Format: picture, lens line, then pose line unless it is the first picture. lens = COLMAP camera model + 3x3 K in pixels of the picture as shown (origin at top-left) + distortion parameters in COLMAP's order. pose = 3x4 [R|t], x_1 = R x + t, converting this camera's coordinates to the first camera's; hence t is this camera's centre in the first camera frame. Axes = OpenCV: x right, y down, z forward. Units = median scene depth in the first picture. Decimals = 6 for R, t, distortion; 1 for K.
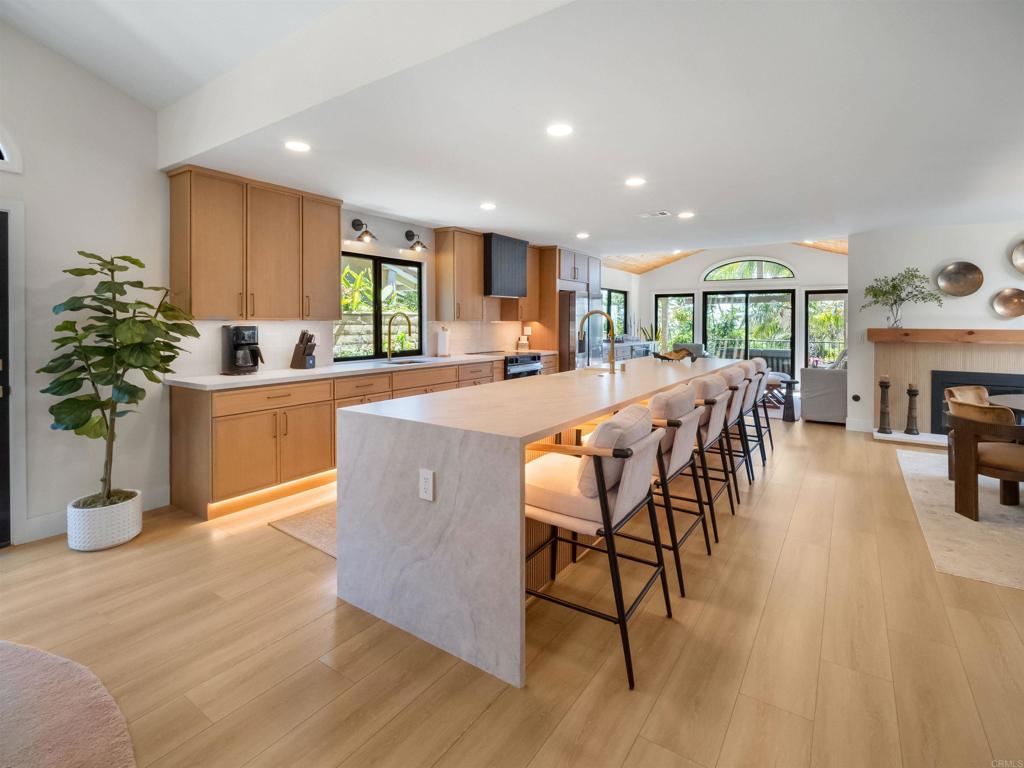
lens RADIAL K [[497.4, 0, 523.5], [0, 497.4, 325.5], [0, 0, 1]] dist [-0.000368, -0.000035]
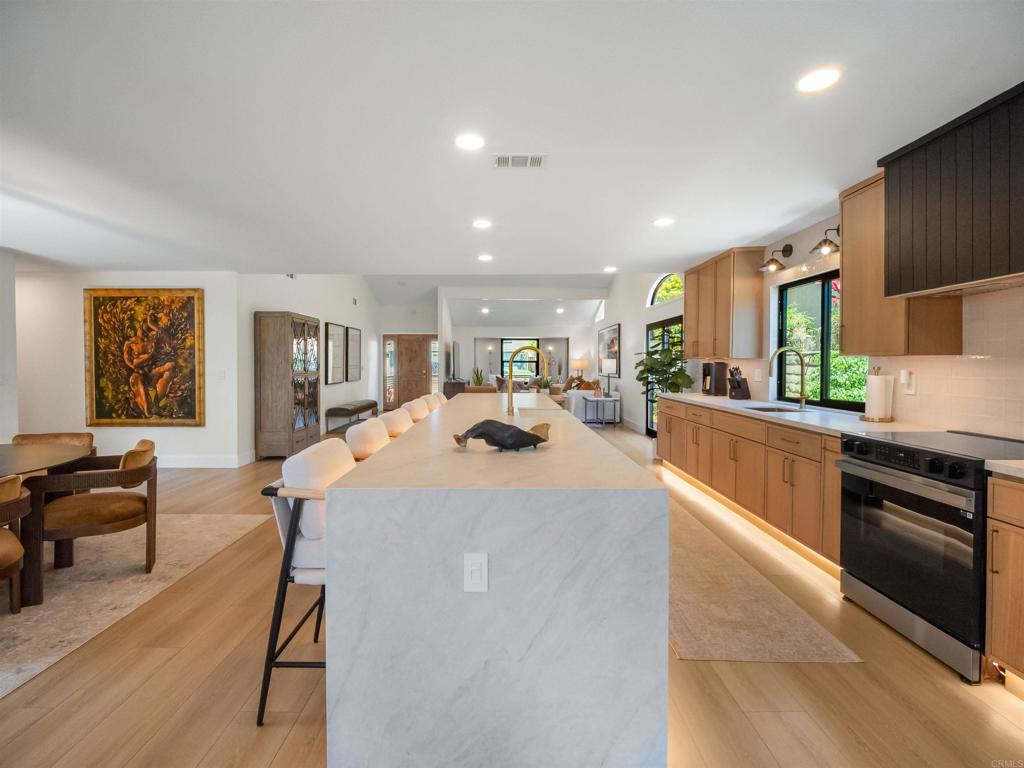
lens RADIAL K [[479.7, 0, 509.9], [0, 479.7, 361.0], [0, 0, 1]] dist [-0.001455, -0.001098]
pose [[-0.829439, -0.003565, -0.558587, 0.483886], [-0.005814, 0.999981, 0.002252, -0.001894], [0.558568, 0.005116, -0.829443, 1.236702]]
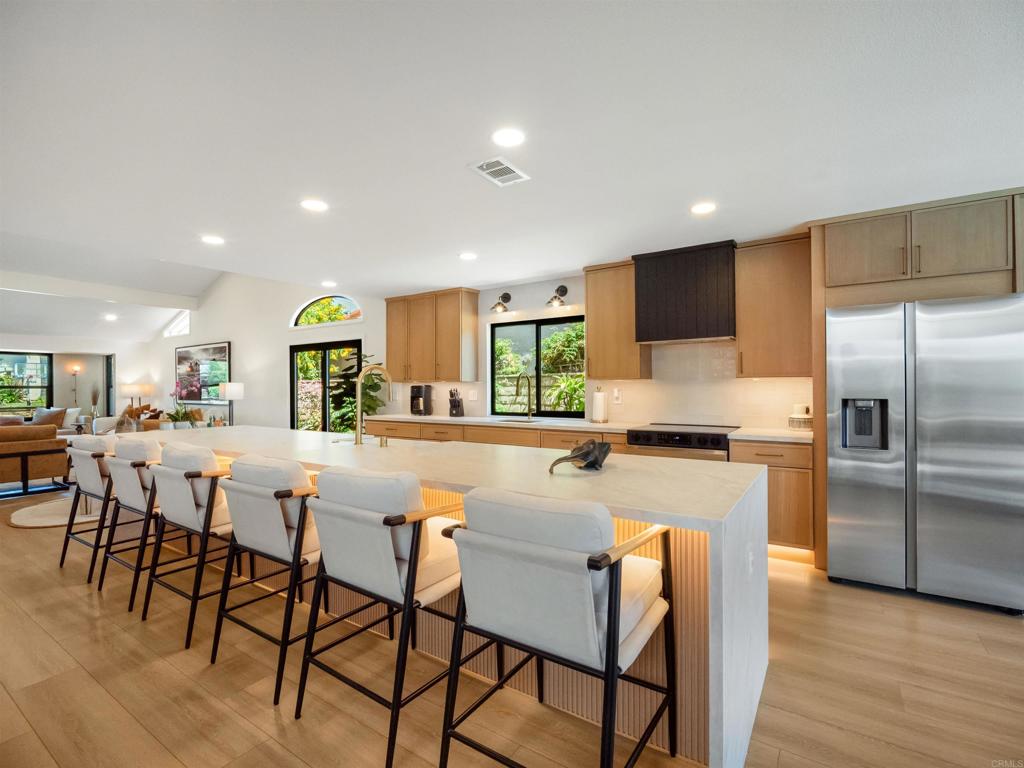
lens RADIAL K [[477.6, 0, 512.0], [0, 477.6, 384.0], [0, 0, 1]] dist [-0.007122, -0.000590]
pose [[0.002023, -0.006262, -0.999978, 0.656784], [-0.001380, 0.999979, -0.006265, 0.003830], [0.999997, 0.001393, 0.002014, 0.868438]]
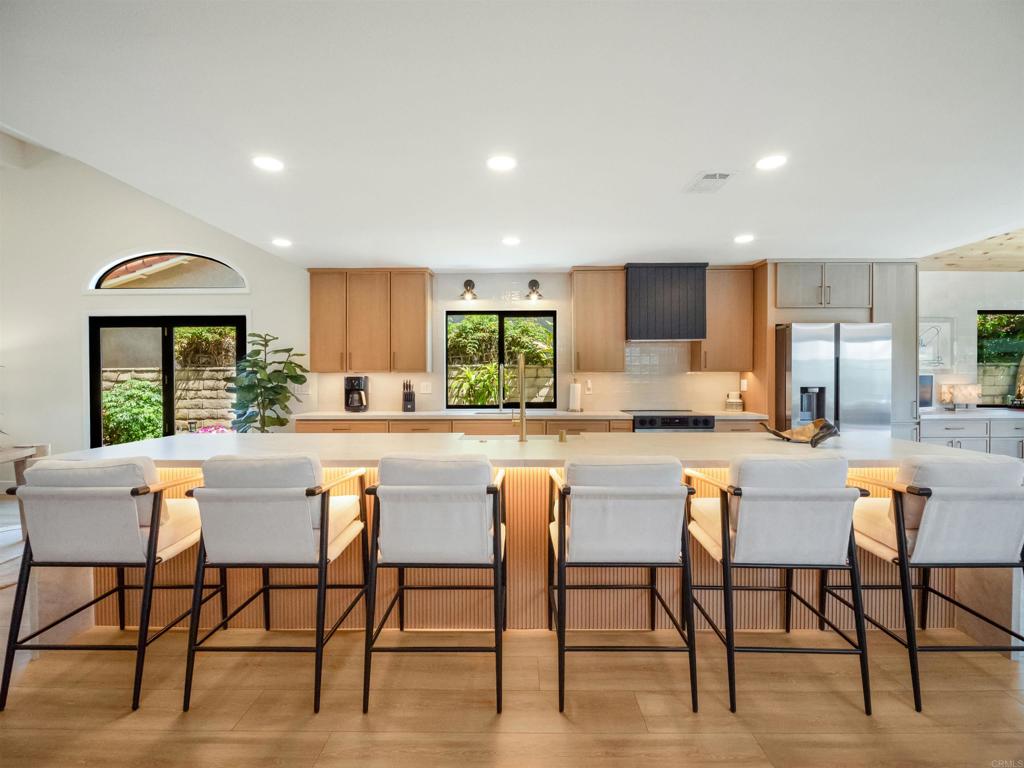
lens RADIAL K [[477.6, 0, 512.0], [0, 477.6, 384.0], [0, 0, 1]] dist [-0.007122, -0.000590]
pose [[0.541243, 0.007388, -0.840834, 0.518778], [-0.004121, 0.999973, 0.006134, 0.008241], [0.840856, 0.000145, 0.541259, 0.434553]]
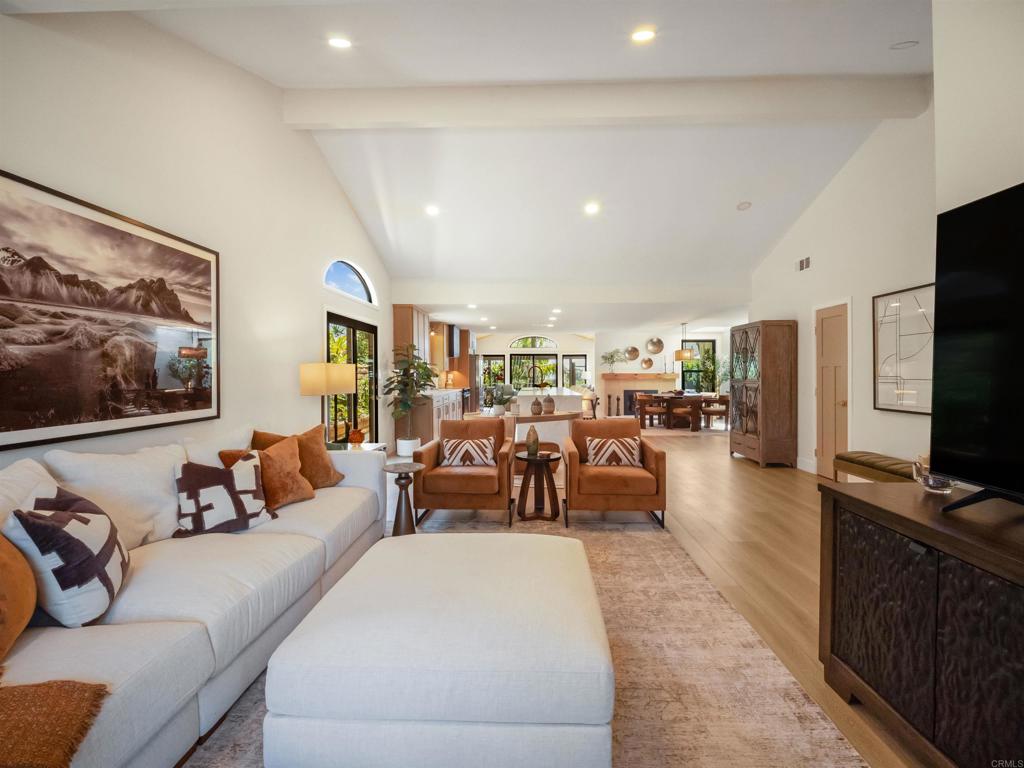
lens RADIAL K [[468.4, 0, 517.7], [0, 468.4, 382.2], [0, 0, 1]] dist [-0.011442, -0.000708]
pose [[0.854138, -0.014426, 0.519846, -0.840122], [0.009368, 0.999880, 0.012356, 0.016783], [-0.519962, -0.005684, 0.854171, -0.716316]]
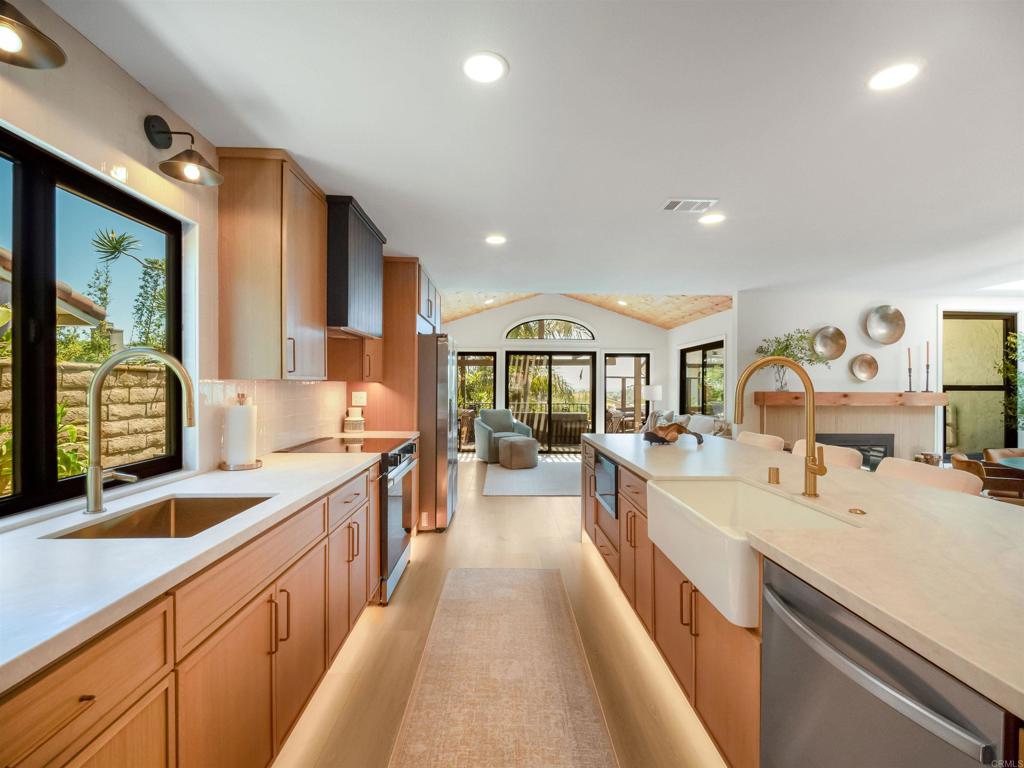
lens RADIAL K [[468.4, 0, 517.7], [0, 468.4, 382.2], [0, 0, 1]] dist [-0.011442, -0.000708]
pose [[0.815175, 0.006023, 0.579183, -0.200031], [0.001699, 0.999917, -0.012790, -0.001867], [-0.579212, 0.011410, 0.815097, 0.567817]]
